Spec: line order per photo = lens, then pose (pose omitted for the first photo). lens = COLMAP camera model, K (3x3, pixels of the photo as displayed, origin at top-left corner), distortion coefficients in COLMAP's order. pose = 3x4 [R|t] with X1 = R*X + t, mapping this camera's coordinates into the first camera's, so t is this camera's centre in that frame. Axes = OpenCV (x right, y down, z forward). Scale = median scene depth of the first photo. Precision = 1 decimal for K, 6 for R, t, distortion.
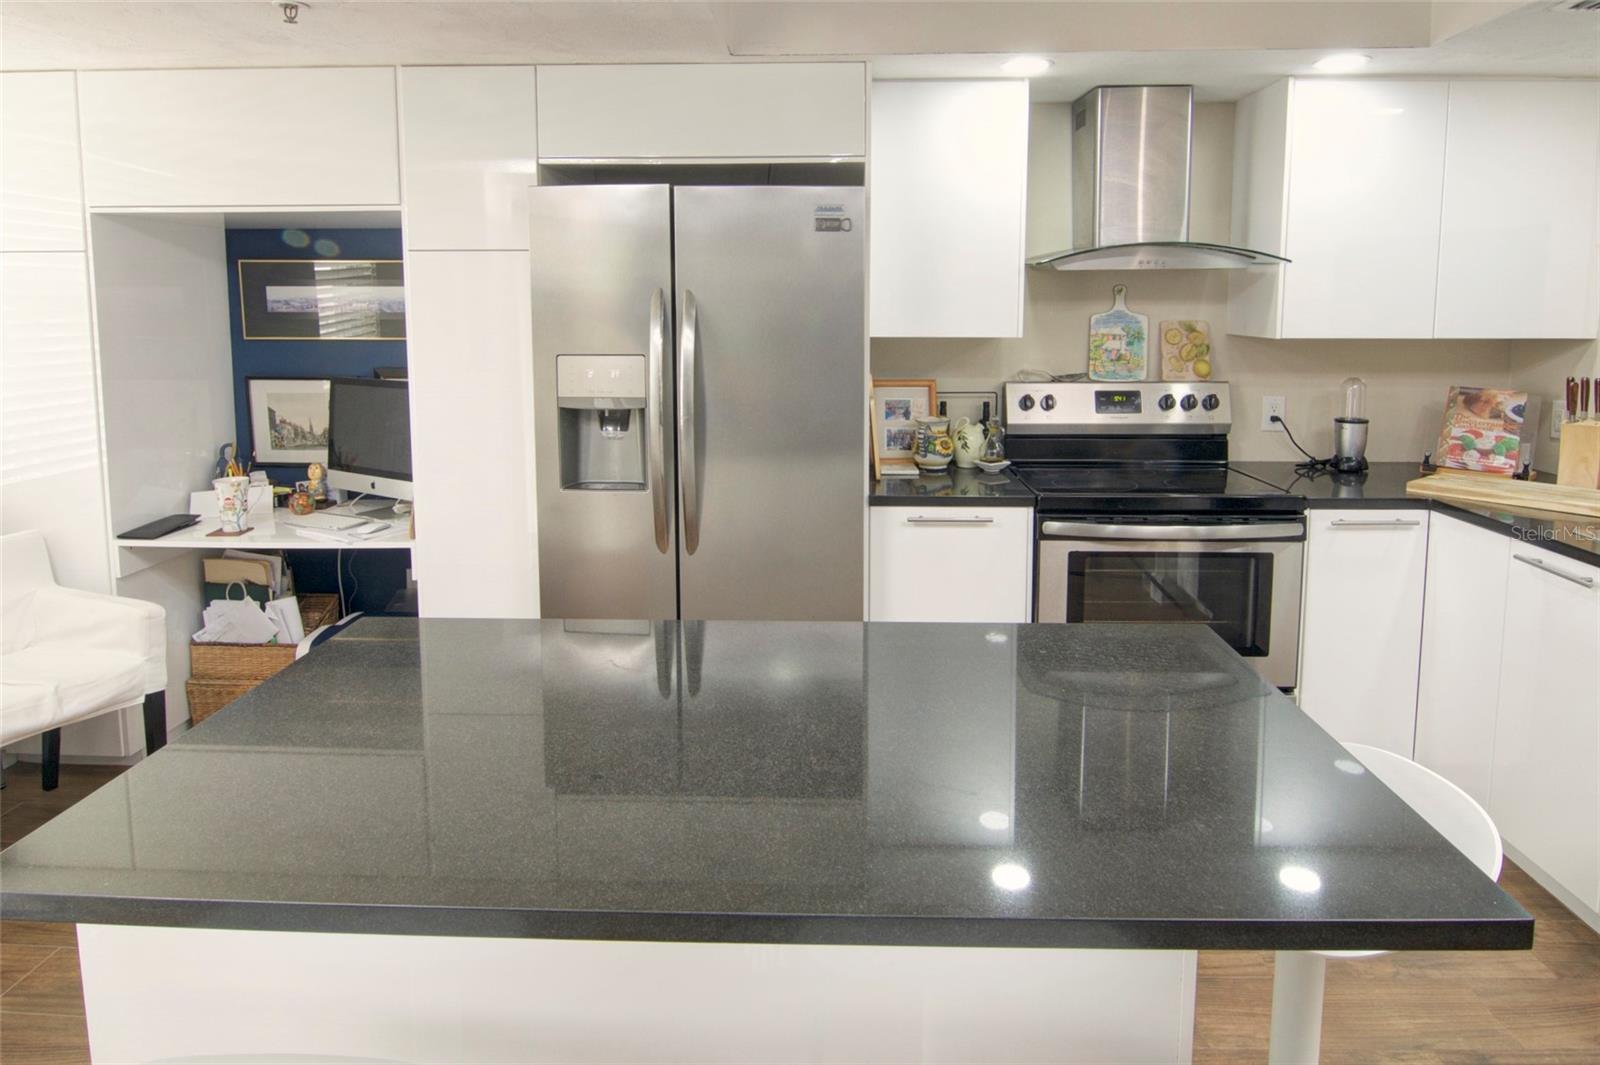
lens RADIAL K [[981.2, 0, 824.8], [0, 981.2, 404.4], [0, 0, 1]] dist [-0.004168, -0.004854]
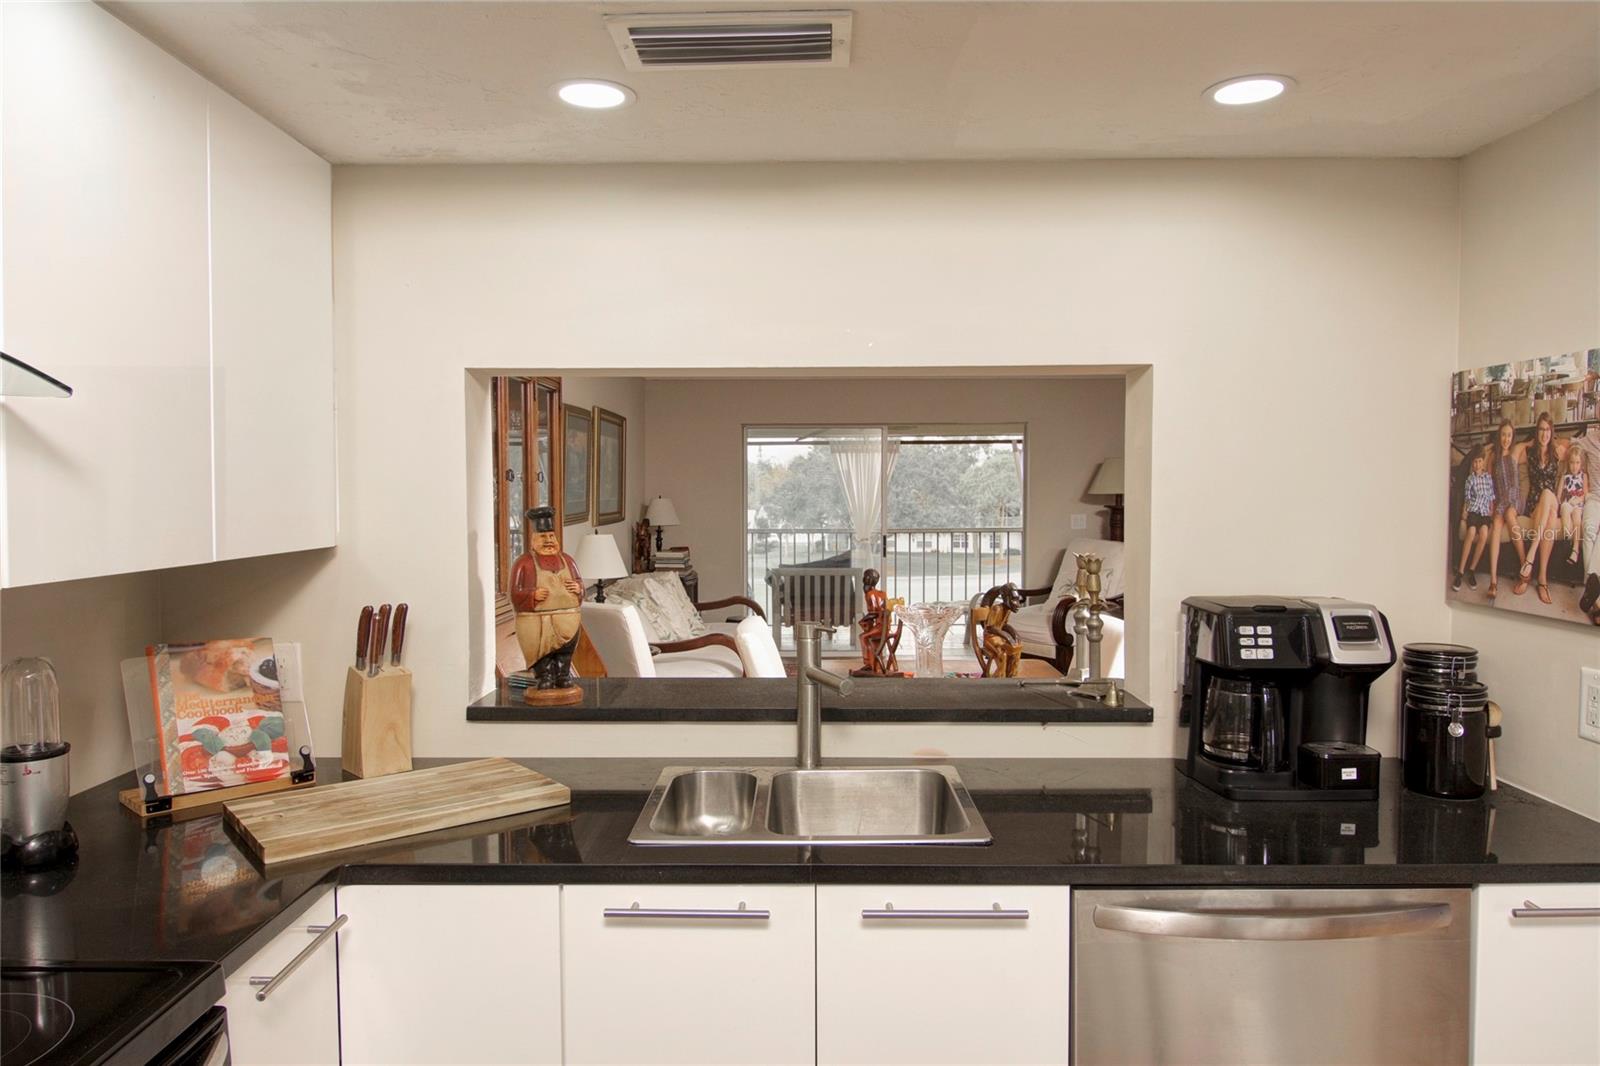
lens RADIAL K [[1086.0, 0, 800.0], [0, 1086.0, 533.0], [0, 0, 1]] dist [-0.009305, -0.002481]
pose [[-0.010626, -0.042759, 0.999029, 0.034032], [0.103879, 0.993632, 0.043633, -0.072668], [-0.994533, 0.104242, -0.006117, 0.656589]]
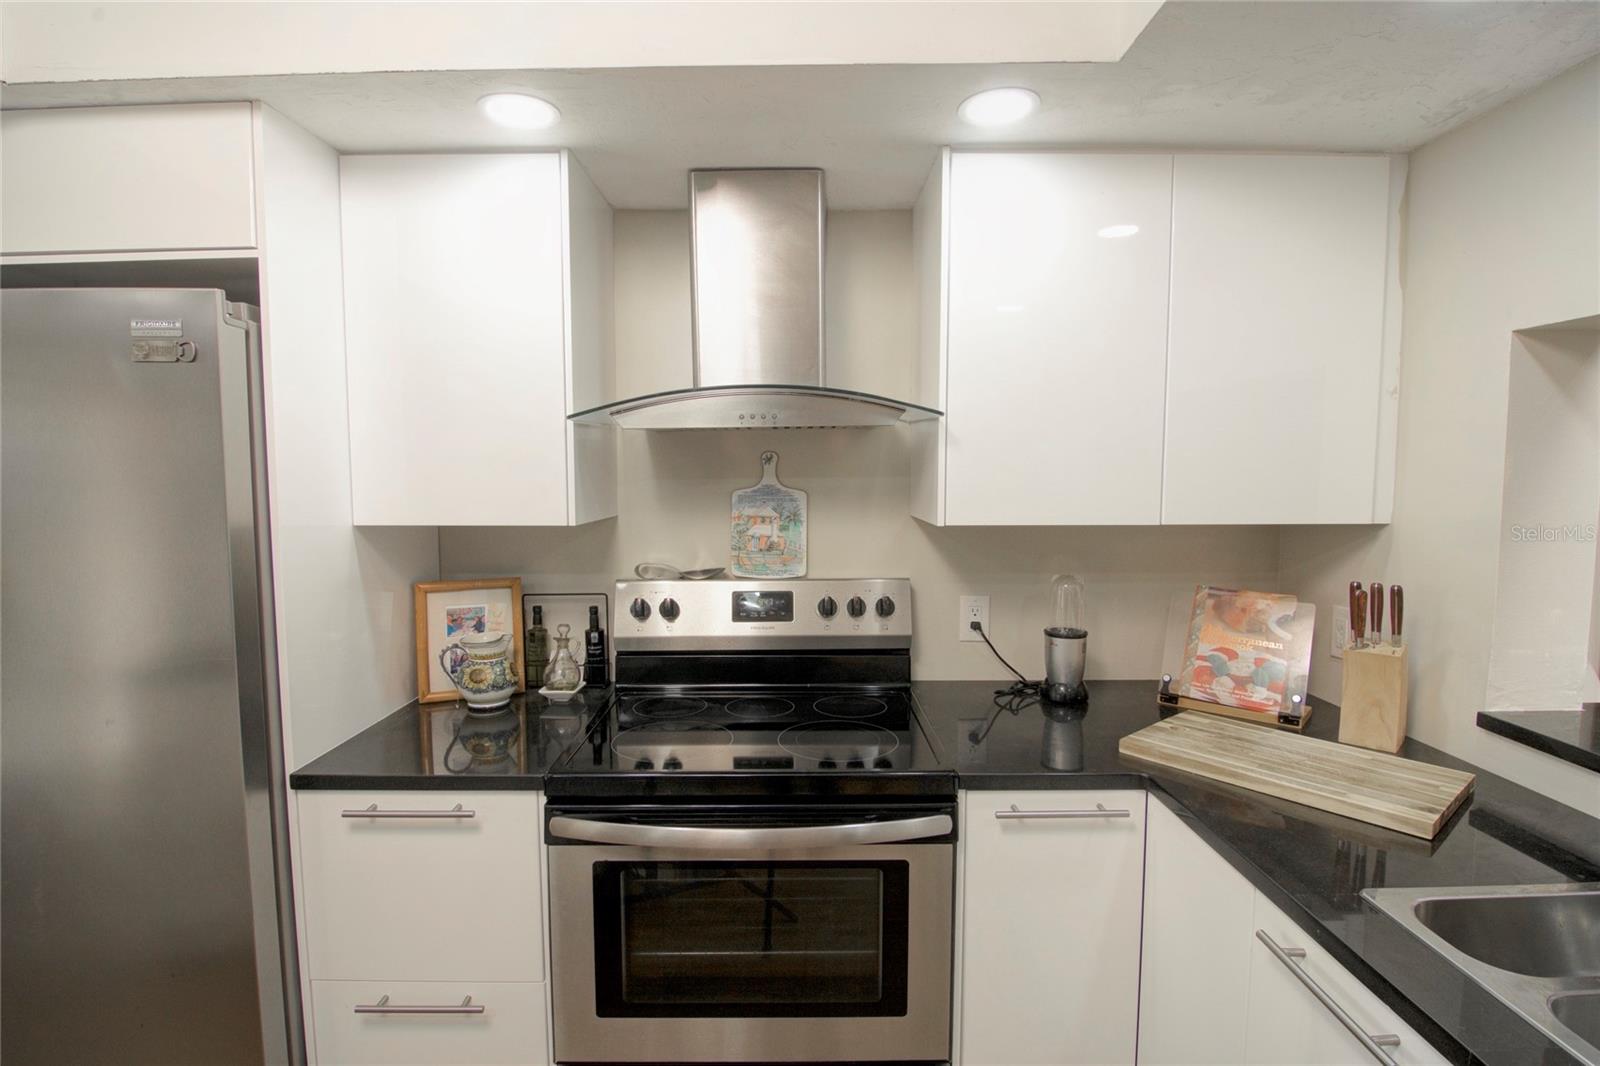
lens RADIAL K [[779.9, 0, 800.0], [0, 779.9, 533.0], [0, 0, 1]] dist [0.000000, -0.000598]
pose [[0.999555, -0.004254, 0.029538, 0.330635], [0.004953, 0.999708, -0.023643, -0.047788], [-0.029429, 0.023779, 0.999284, 0.428828]]
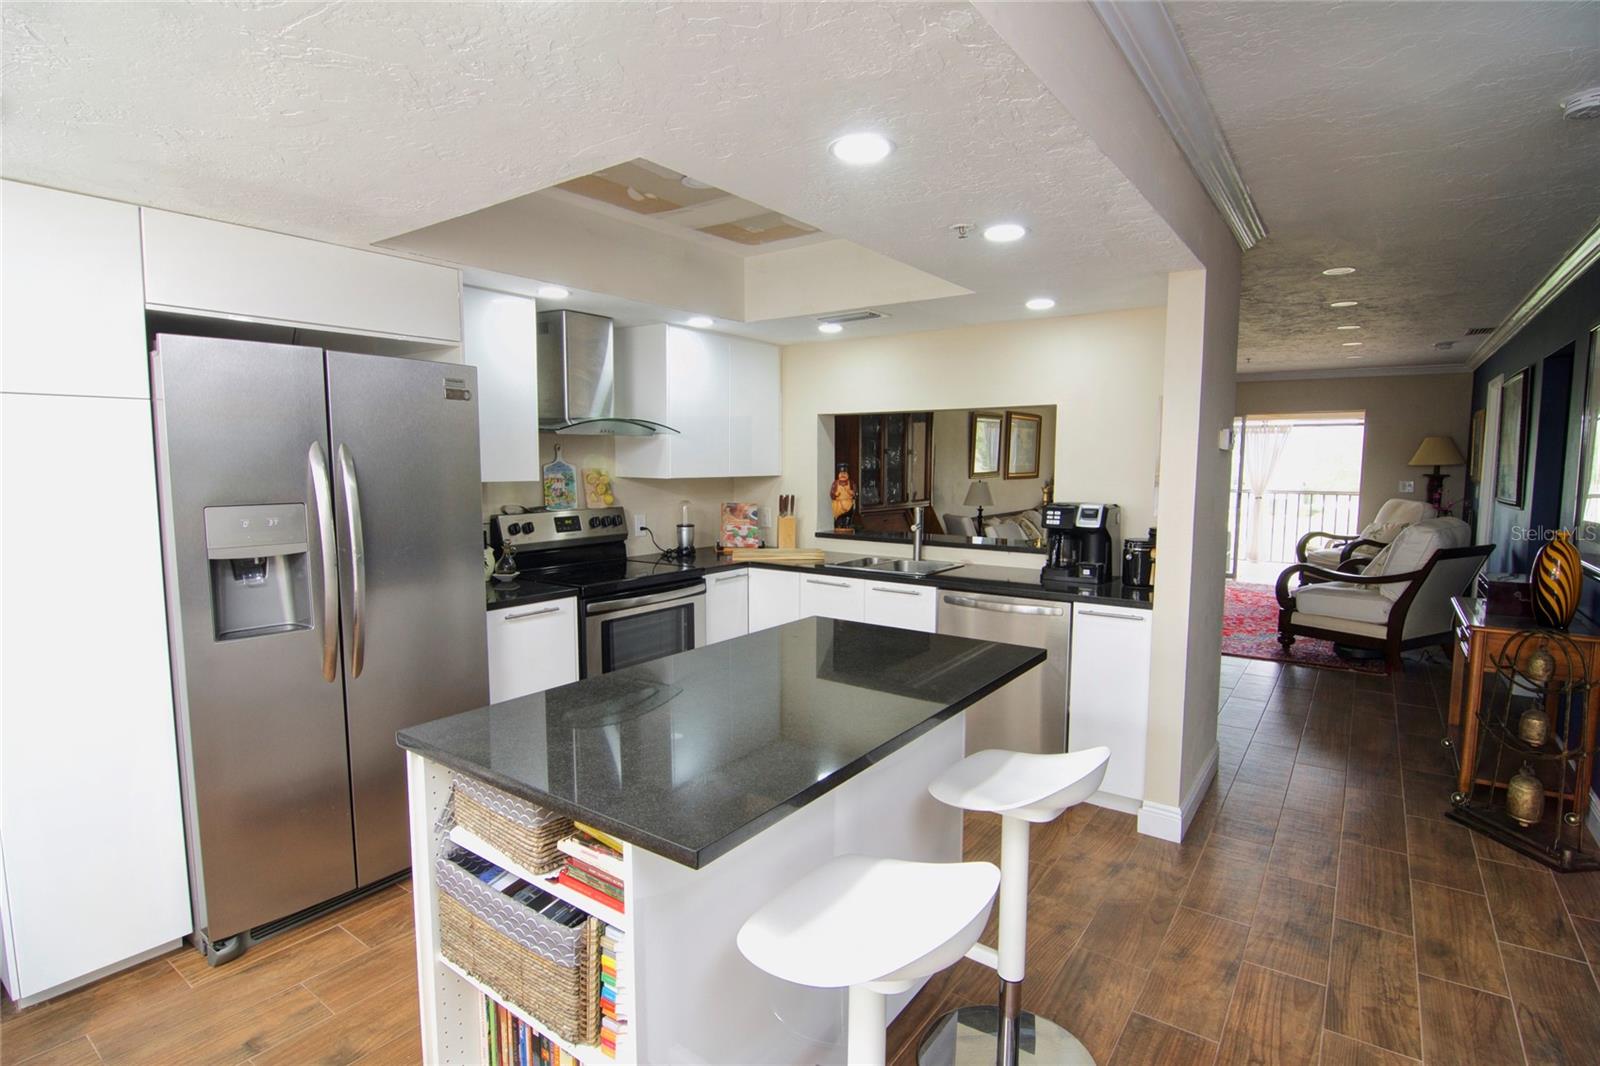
lens RADIAL K [[779.9, 0, 800.0], [0, 779.9, 533.0], [0, 0, 1]] dist [0.000000, -0.000598]
pose [[0.569453, -0.074951, 0.818600, -0.488900], [0.080046, 0.996158, 0.035525, -0.003371], [-0.818117, 0.045295, 0.573265, 0.051286]]
